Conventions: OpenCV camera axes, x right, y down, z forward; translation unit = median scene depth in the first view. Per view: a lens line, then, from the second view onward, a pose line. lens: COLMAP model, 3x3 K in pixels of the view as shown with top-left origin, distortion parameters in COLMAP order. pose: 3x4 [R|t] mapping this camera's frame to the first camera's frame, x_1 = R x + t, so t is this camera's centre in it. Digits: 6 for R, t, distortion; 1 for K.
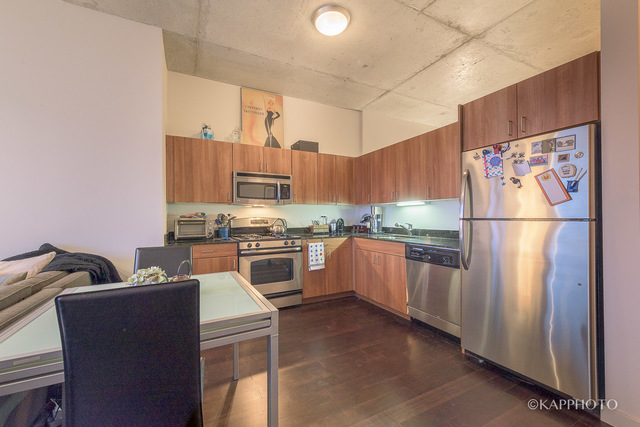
lens RADIAL K [[256.7, 0, 345.2], [0, 256.7, 213.2], [0, 0, 1]] dist [0.007652, -0.000211]
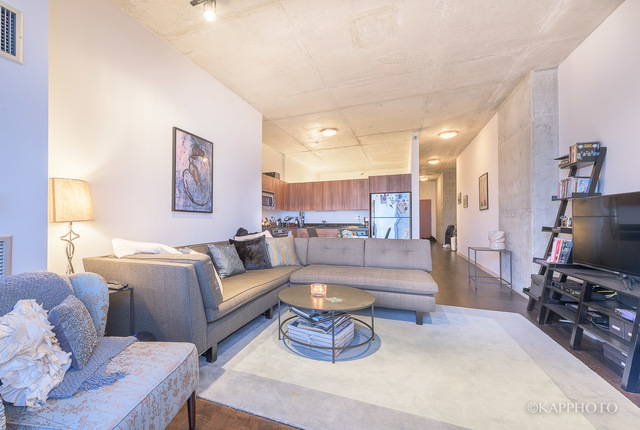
lens RADIAL K [[214.8, 0, 297.2], [0, 214.8, 216.4], [0, 0, 1]] dist [0.001348, -0.000033]
pose [[0.826936, 0.014522, 0.562109, -0.951915], [-0.012317, 0.999894, -0.007714, 0.022665], [-0.562161, -0.000544, 0.827027, -0.297755]]
